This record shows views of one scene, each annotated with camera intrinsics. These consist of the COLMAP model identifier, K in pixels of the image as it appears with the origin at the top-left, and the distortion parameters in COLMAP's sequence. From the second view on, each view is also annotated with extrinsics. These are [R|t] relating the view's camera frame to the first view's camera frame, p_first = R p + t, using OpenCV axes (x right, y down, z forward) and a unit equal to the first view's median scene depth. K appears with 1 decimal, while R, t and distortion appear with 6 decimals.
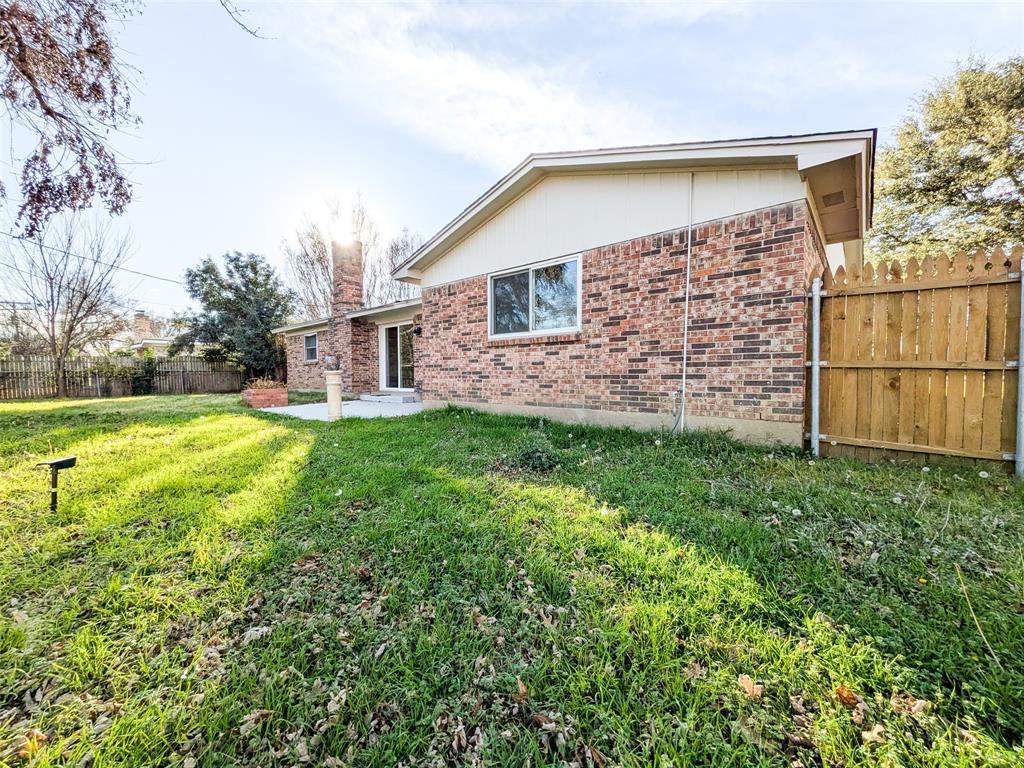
lens RADIAL K [[414.1, 0, 509.5], [0, 414.1, 400.3], [0, 0, 1]] dist [0.000425, -0.000026]
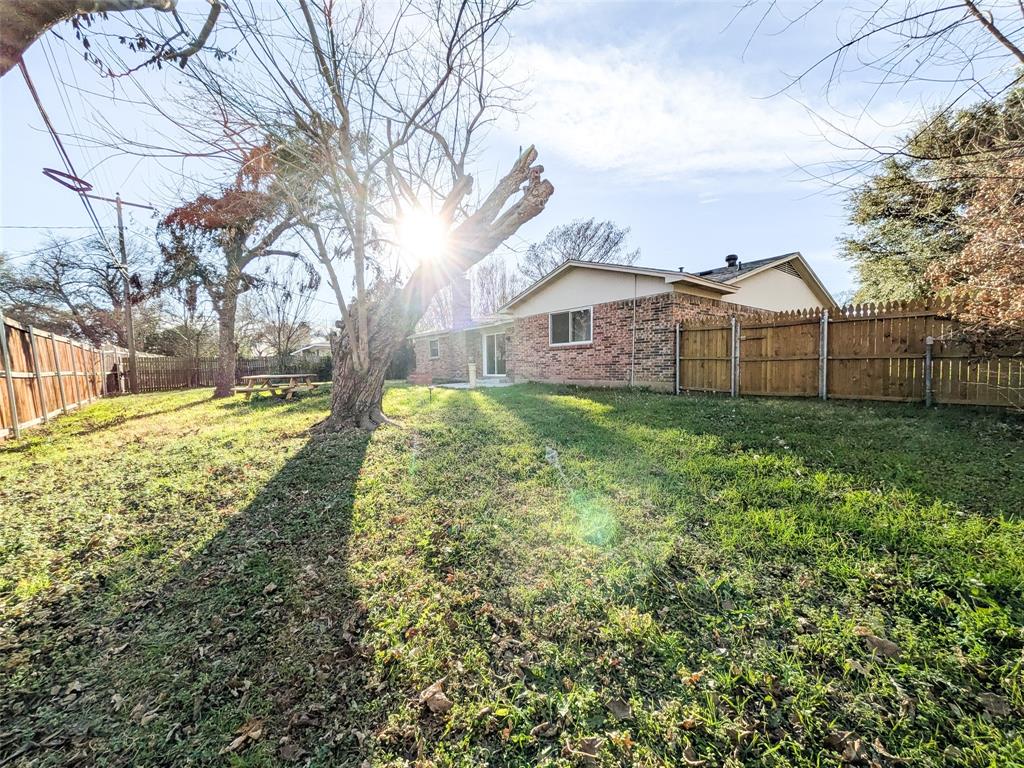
lens RADIAL K [[414.1, 0, 509.5], [0, 414.1, 400.3], [0, 0, 1]] dist [0.000425, -0.000026]
pose [[0.984048, 0.001827, -0.177896, 0.136985], [0.001922, 0.999780, 0.020899, 0.081375], [0.177895, -0.020908, 0.983827, -1.179542]]
